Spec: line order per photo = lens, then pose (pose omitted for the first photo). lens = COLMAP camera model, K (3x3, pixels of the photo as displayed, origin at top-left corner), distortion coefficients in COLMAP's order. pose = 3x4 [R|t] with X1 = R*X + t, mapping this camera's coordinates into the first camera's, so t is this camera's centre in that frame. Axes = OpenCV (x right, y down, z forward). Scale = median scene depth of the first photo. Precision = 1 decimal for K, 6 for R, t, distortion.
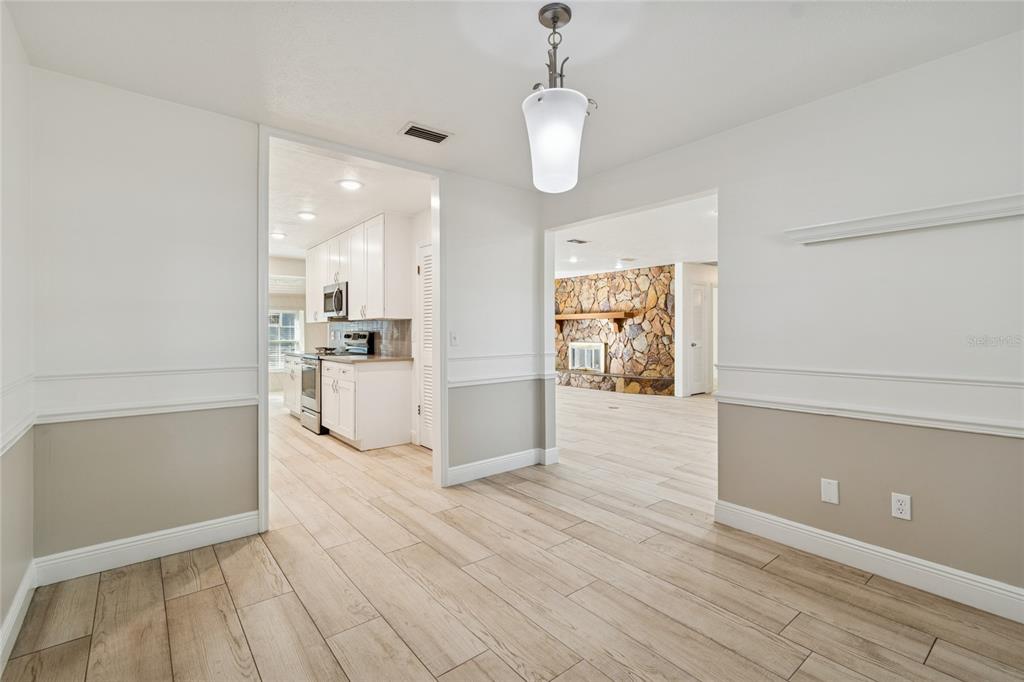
lens RADIAL K [[465.4, 0, 513.2], [0, 465.4, 327.1], [0, 0, 1]] dist [0.000307, -0.000192]
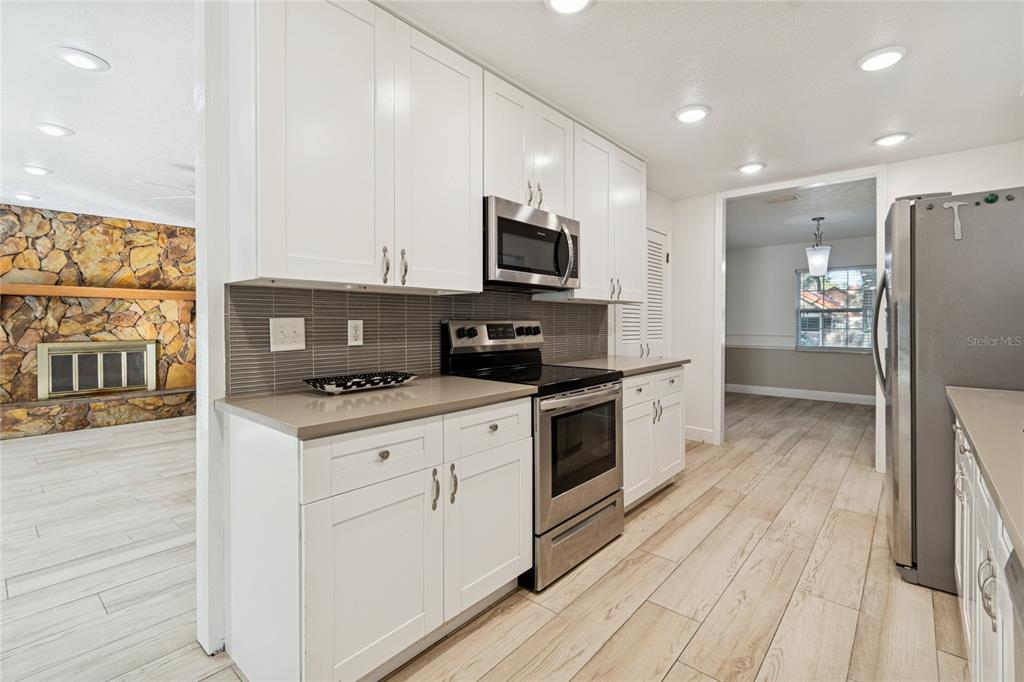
lens RADIAL K [[465.4, 0, 513.2], [0, 465.4, 327.1], [0, 0, 1]] dist [0.000307, -0.000192]
pose [[-0.177316, -0.010104, 0.984102, -0.505427], [-0.010033, 0.999914, 0.008458, 0.007994], [-0.984103, -0.008374, -0.177402, 0.694492]]
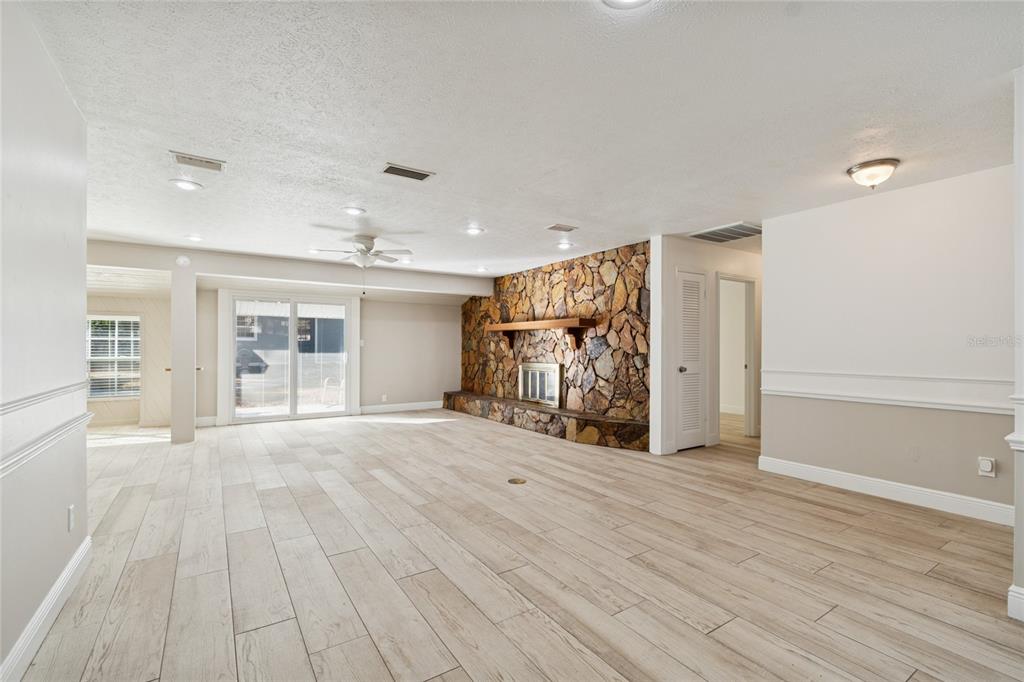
lens RADIAL K [[465.4, 0, 512.0], [0, 465.4, 341.0], [0, 0, 1]] dist [-0.000868, -0.000243]
pose [[0.994930, 0.002157, -0.100546, 0.207955], [-0.002248, 0.999997, -0.000790, 0.000977], [0.100544, 0.001012, 0.994932, 0.335181]]
